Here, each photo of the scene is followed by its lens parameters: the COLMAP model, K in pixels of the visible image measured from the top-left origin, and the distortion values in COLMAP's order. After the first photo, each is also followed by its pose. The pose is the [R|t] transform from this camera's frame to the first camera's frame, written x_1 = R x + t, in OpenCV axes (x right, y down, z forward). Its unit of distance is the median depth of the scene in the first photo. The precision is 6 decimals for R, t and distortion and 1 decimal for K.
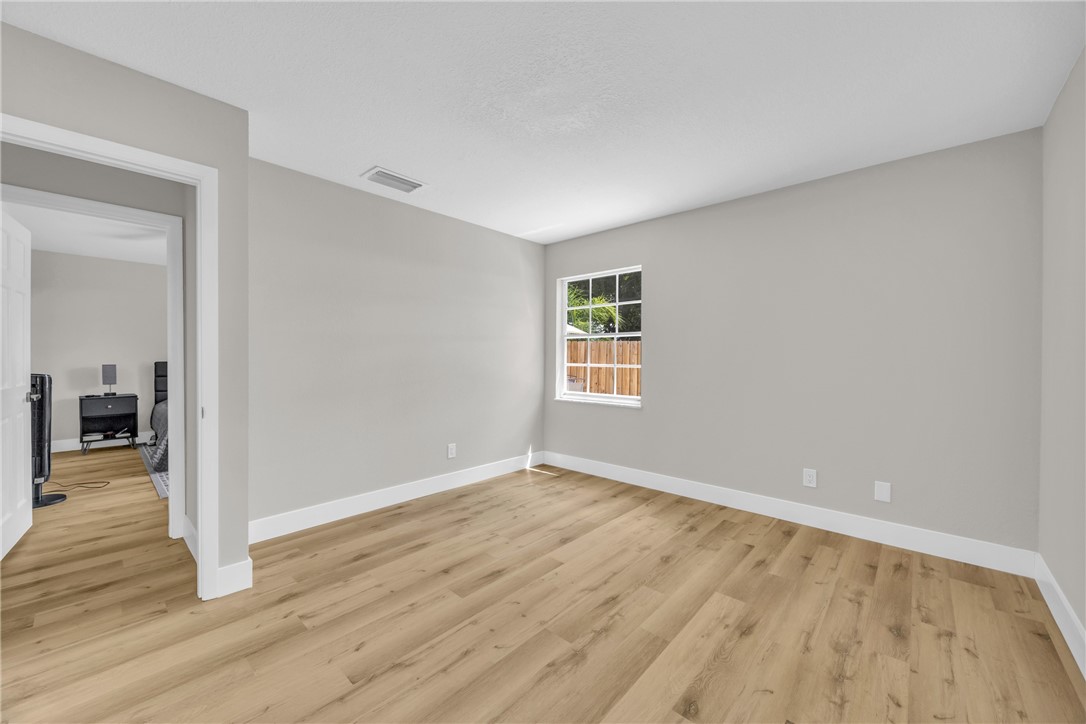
lens RADIAL K [[416.4, 0, 541.3], [0, 416.4, 356.2], [0, 0, 1]] dist [-0.001921, -0.000269]
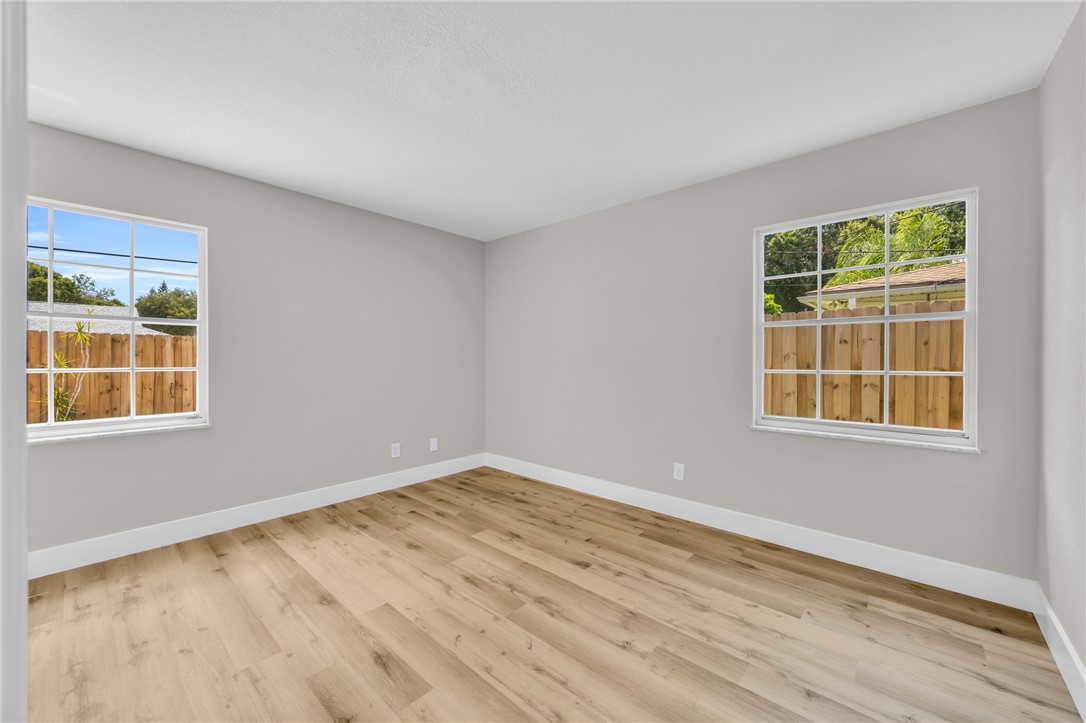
lens RADIAL K [[416.4, 0, 541.3], [0, 416.4, 355.7], [0, 0, 1]] dist [-0.001921, -0.000269]
pose [[-0.012441, 0.000132, 0.999923, -0.789366], [-0.005280, 0.999986, -0.000197, -0.000868], [-0.999909, -0.005282, -0.012440, 0.706400]]
